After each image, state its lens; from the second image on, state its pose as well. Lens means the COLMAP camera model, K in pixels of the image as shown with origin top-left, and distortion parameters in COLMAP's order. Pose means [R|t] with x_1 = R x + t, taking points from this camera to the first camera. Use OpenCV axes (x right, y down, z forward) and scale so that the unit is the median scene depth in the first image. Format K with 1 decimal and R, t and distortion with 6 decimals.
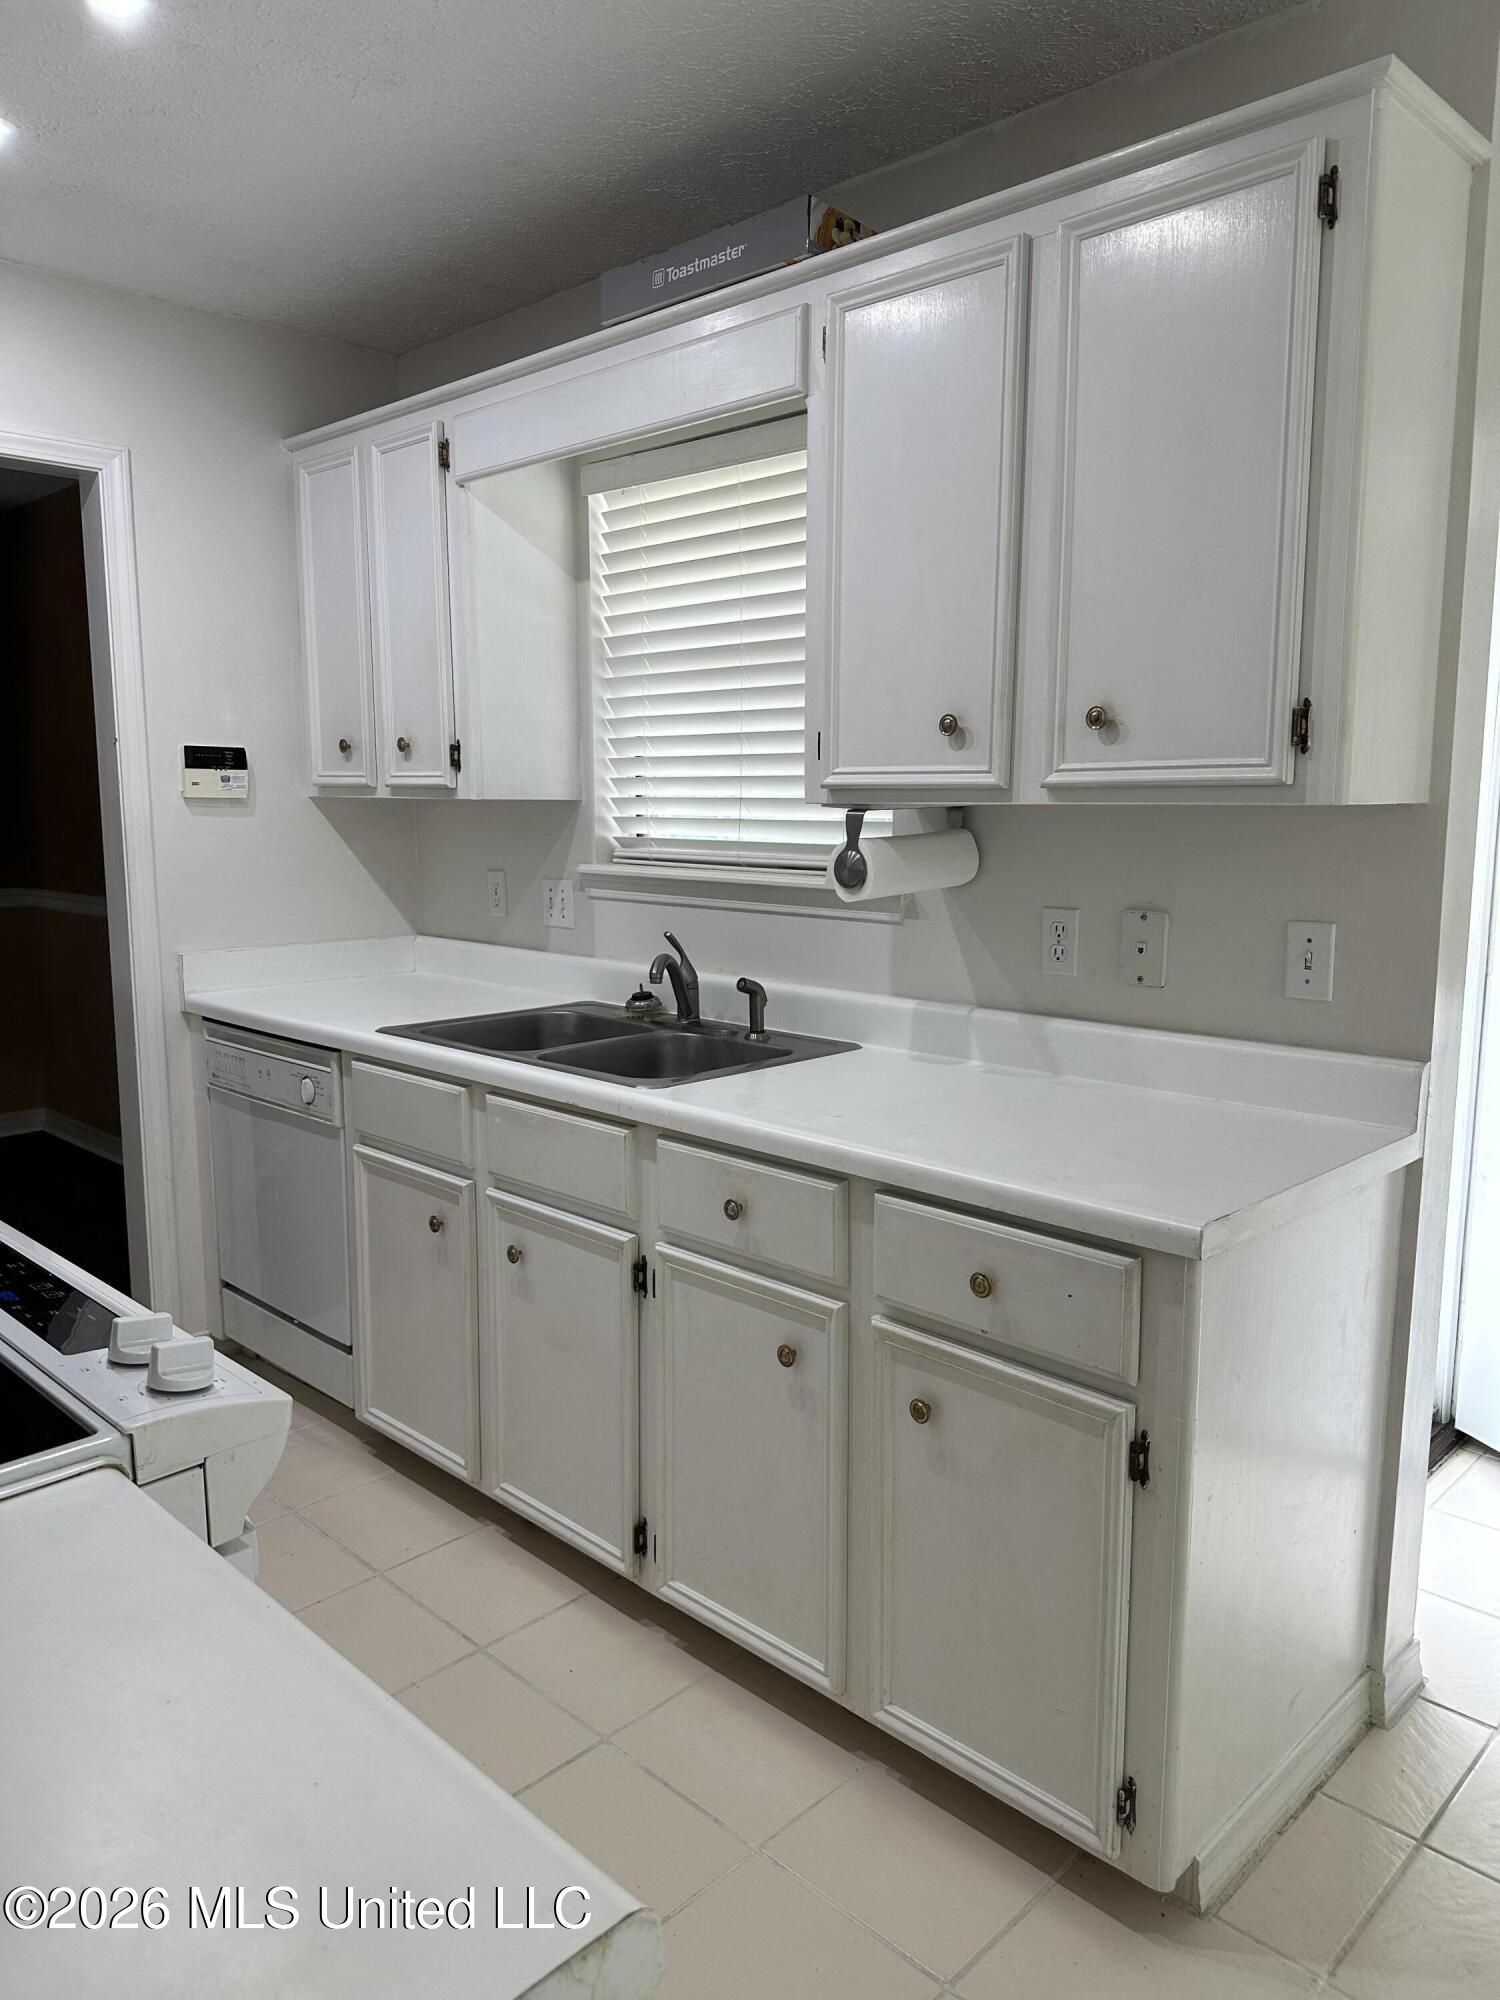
lens RADIAL K [[1379.1, 0, 749.3], [0, 1379.1, 1009.8], [0, 0, 1]] dist [0.082597, -0.114965]
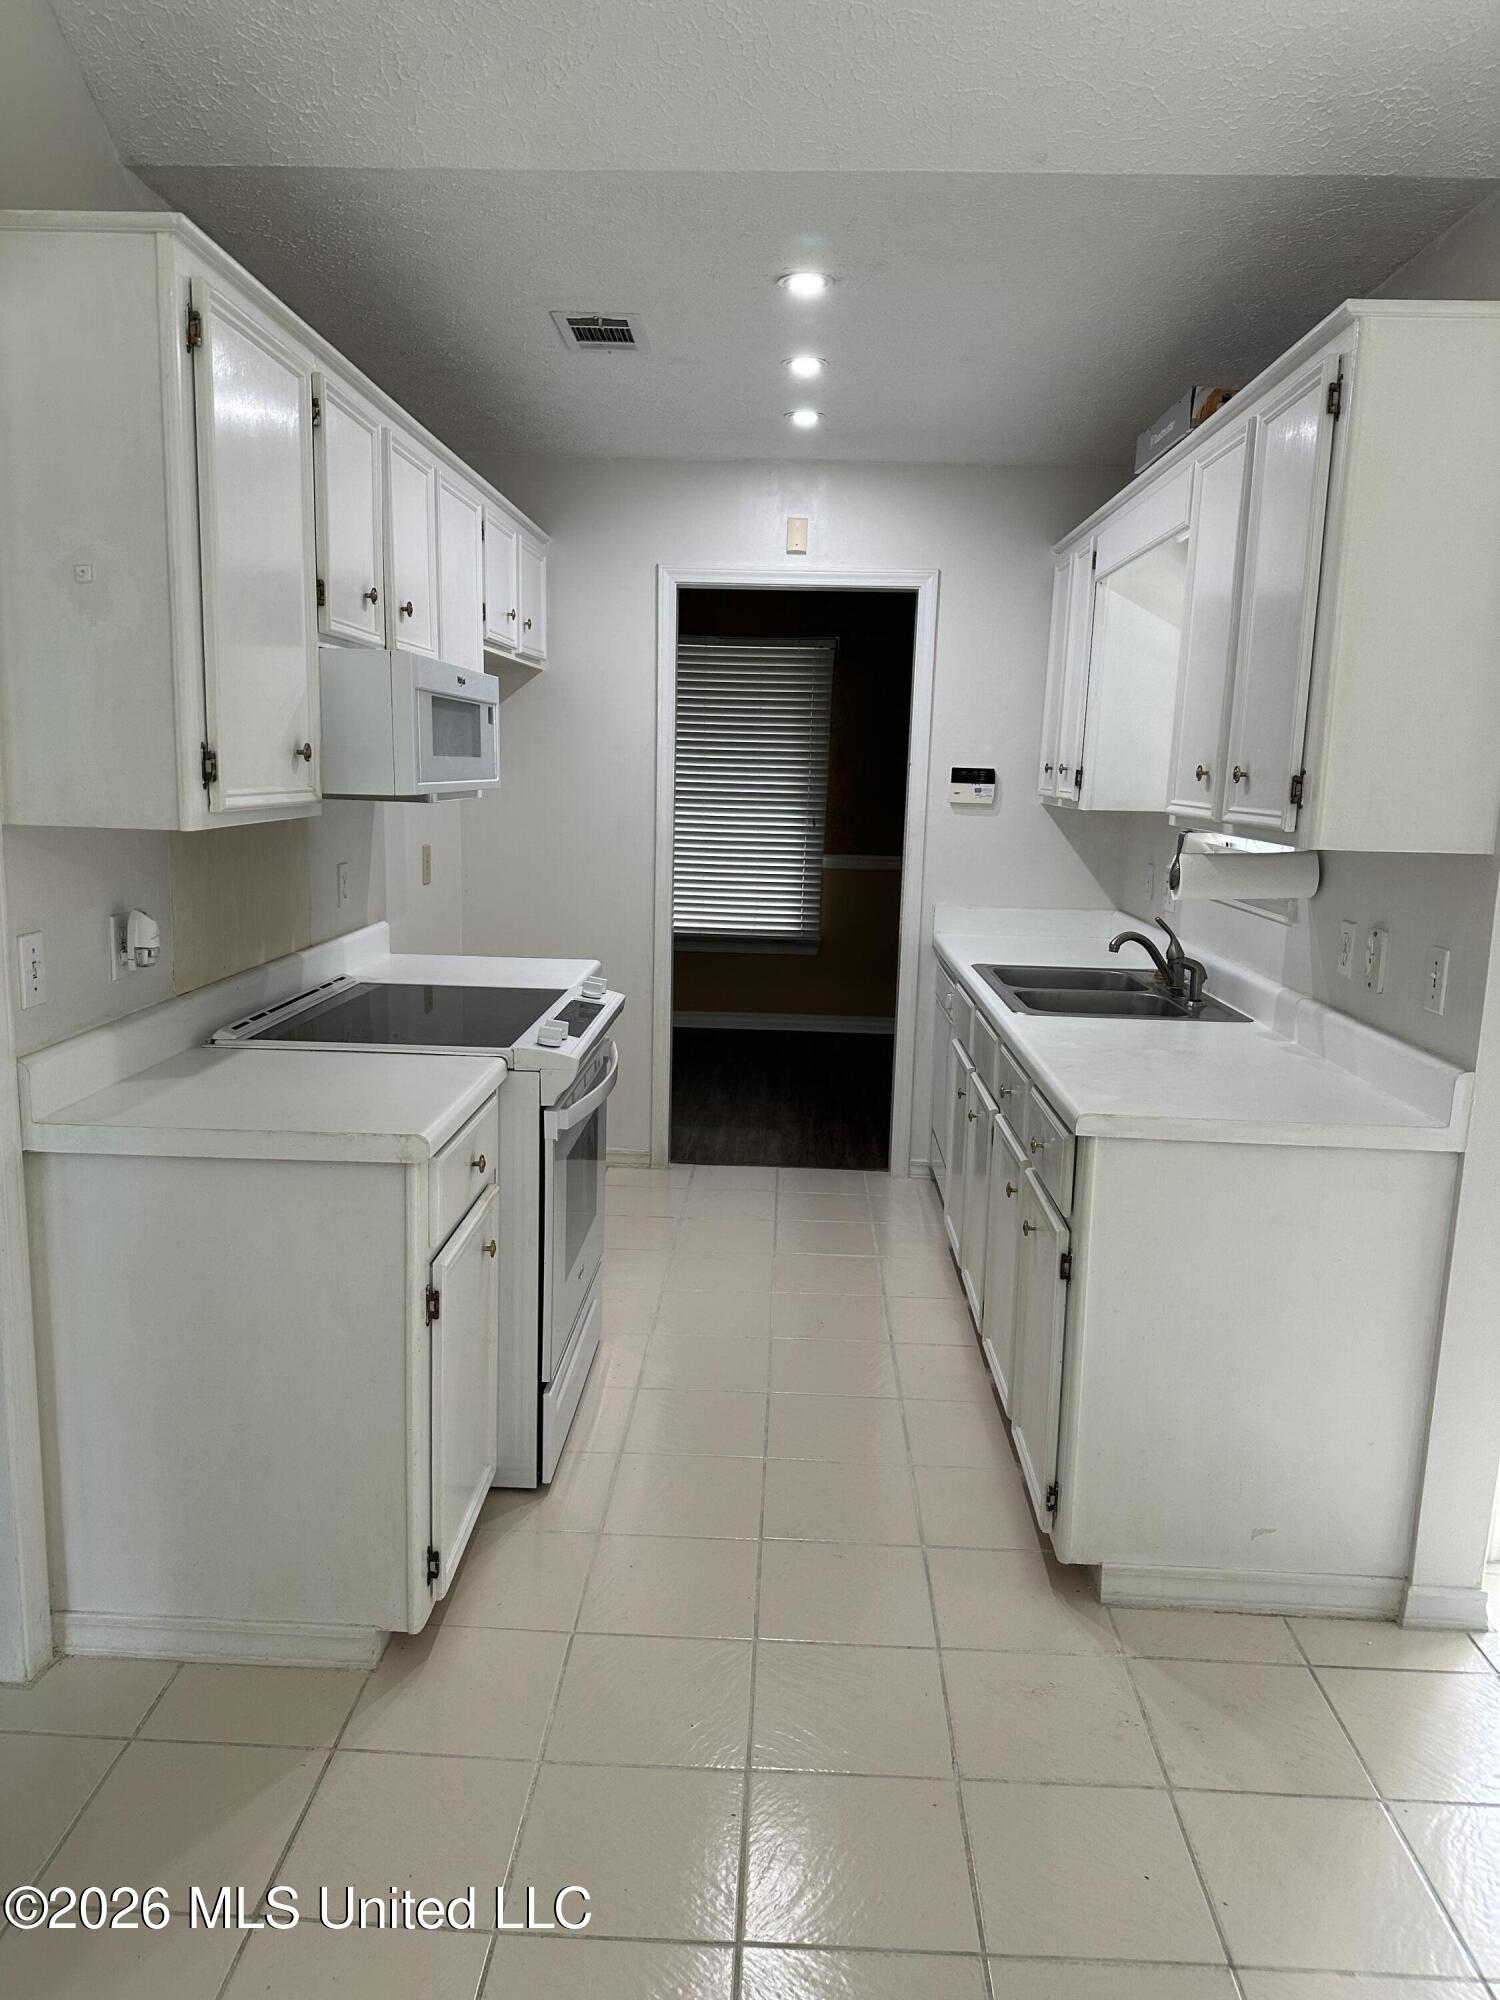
lens RADIAL K [[1379.1, 0, 749.3], [0, 1379.1, 1009.8], [0, 0, 1]] dist [0.082597, -0.114965]
pose [[0.682858, 0.139570, -0.717095, 0.575646], [-0.130289, 0.989111, 0.068445, -0.008876], [0.718840, 0.046691, 0.693606, -0.169882]]
